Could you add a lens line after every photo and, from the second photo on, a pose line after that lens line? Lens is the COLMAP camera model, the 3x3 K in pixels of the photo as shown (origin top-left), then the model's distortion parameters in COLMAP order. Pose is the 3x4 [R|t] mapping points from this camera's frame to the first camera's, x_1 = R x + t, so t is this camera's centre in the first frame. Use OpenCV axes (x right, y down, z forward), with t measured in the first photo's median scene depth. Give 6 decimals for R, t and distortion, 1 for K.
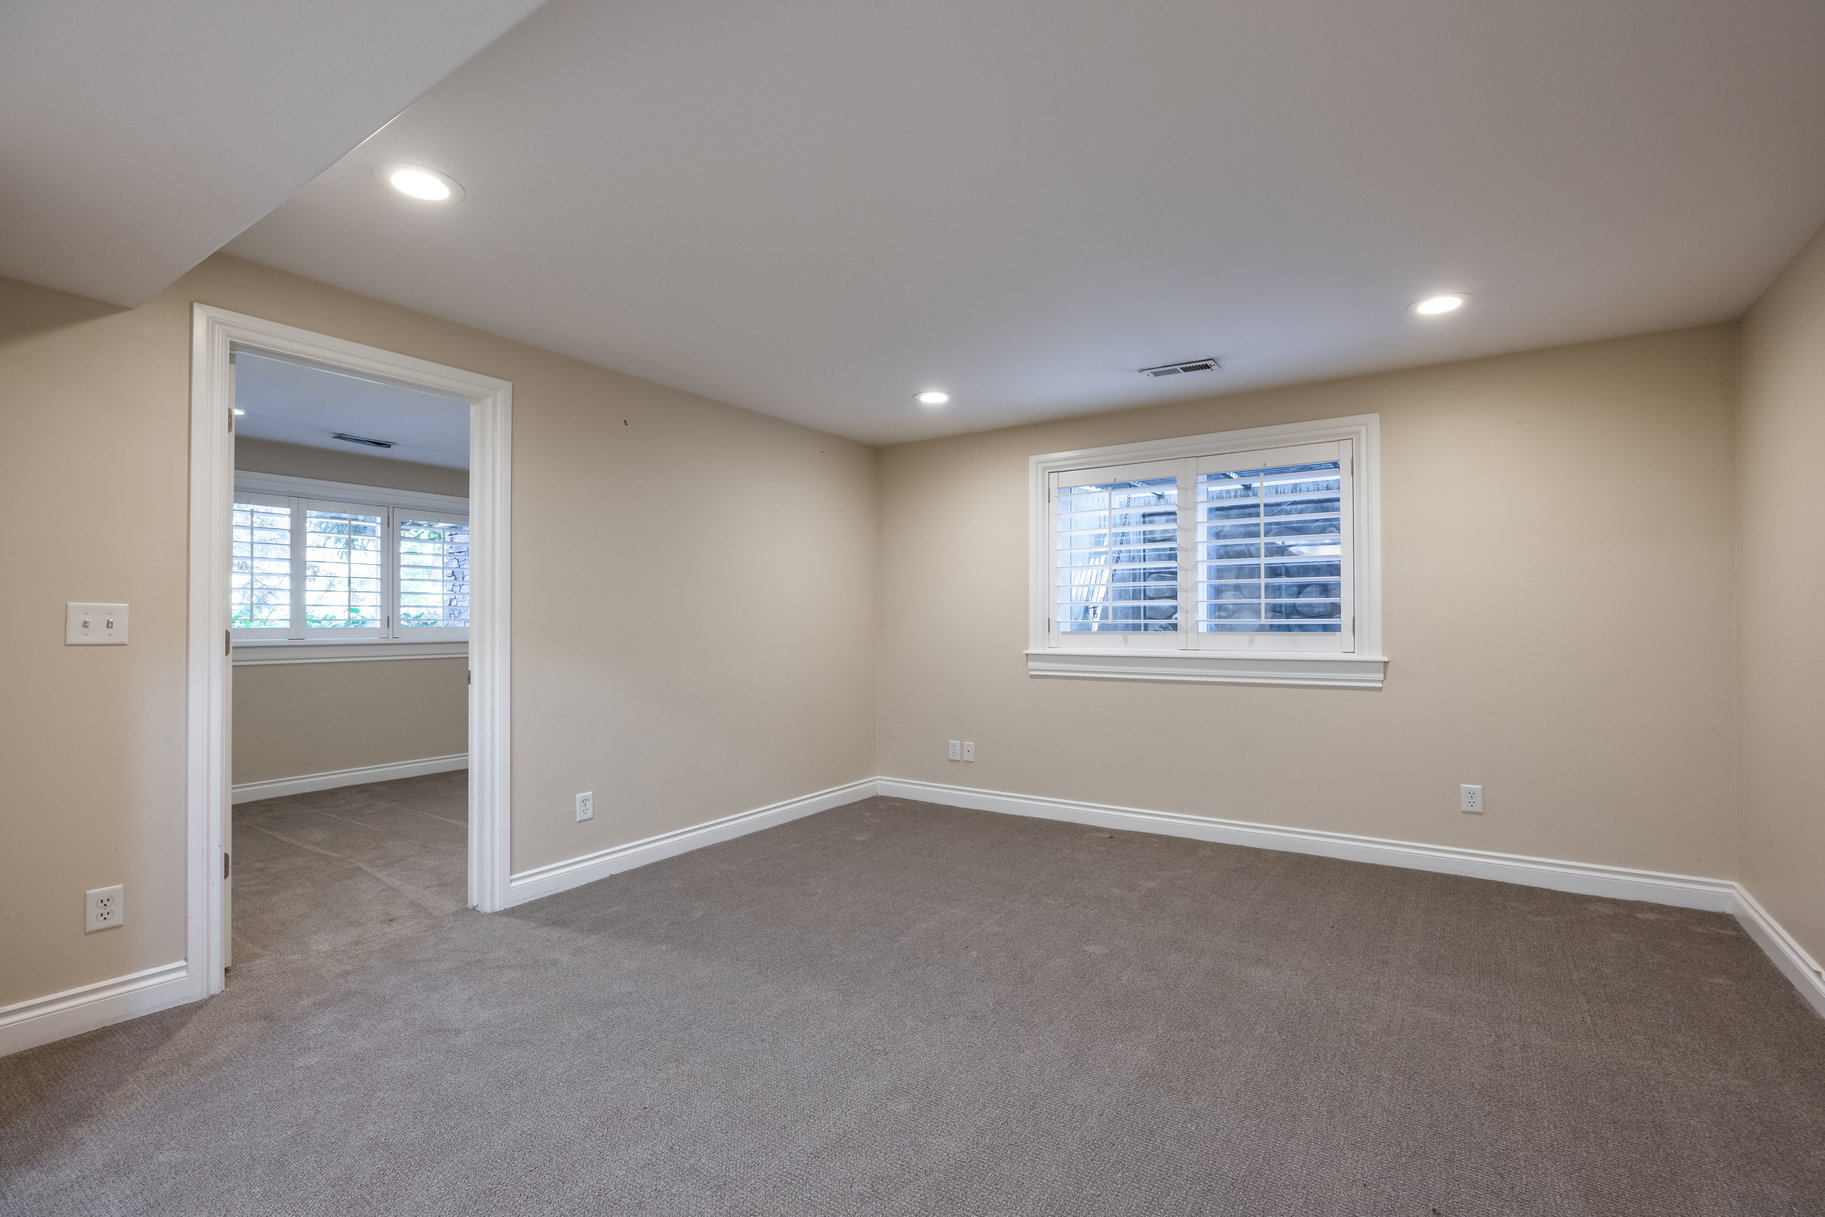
lens RADIAL K [[825.0, 0, 912.5], [0, 825.0, 608.5], [0, 0, 1]] dist [-0.000391, -0.000113]
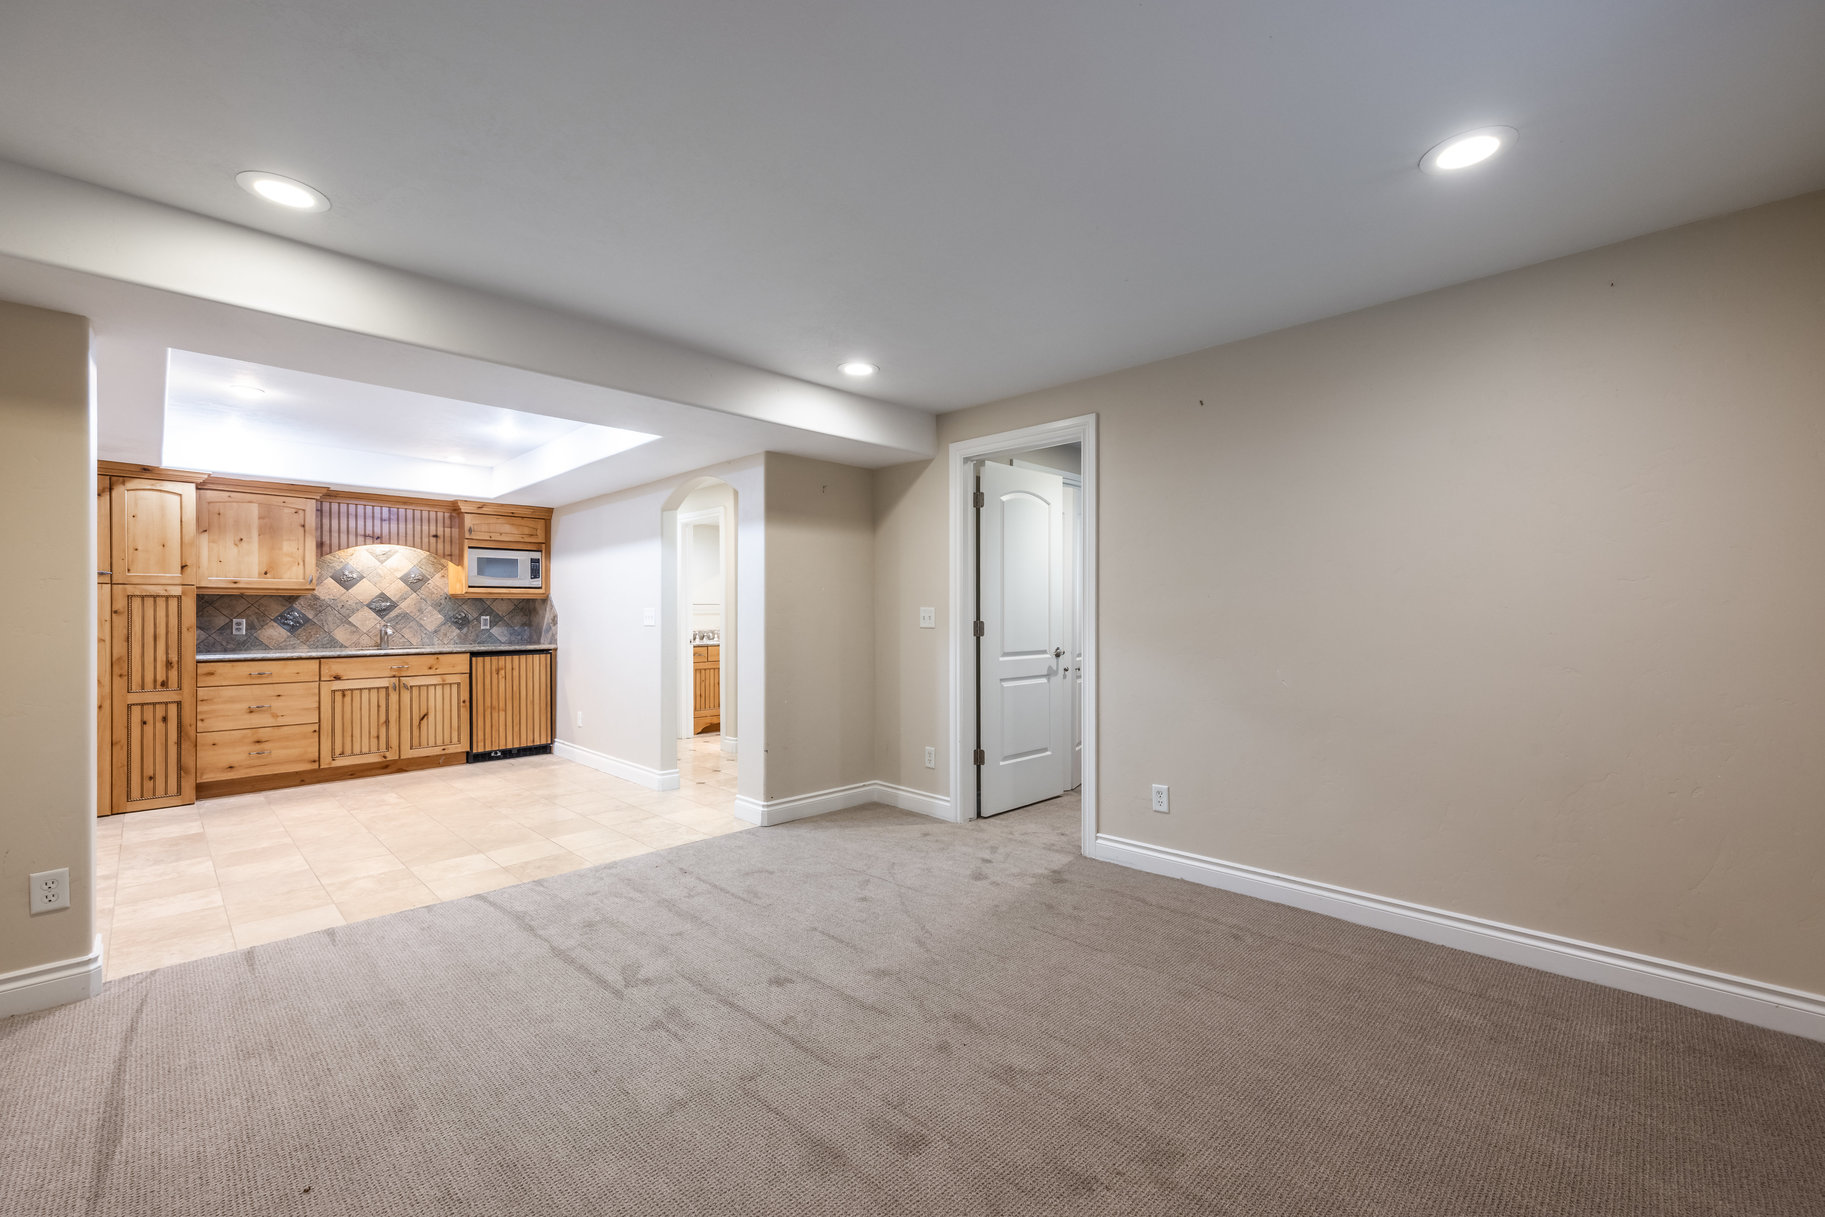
lens RADIAL K [[760.8, 0, 912.5], [0, 760.8, 608.5], [0, 0, 1]] dist [-0.000467, 0.000025]
pose [[-0.180828, -0.009101, -0.983473, 0.818375], [0.009978, 0.999889, -0.011088, 0.014572], [0.983464, -0.011818, -0.180717, 1.200856]]
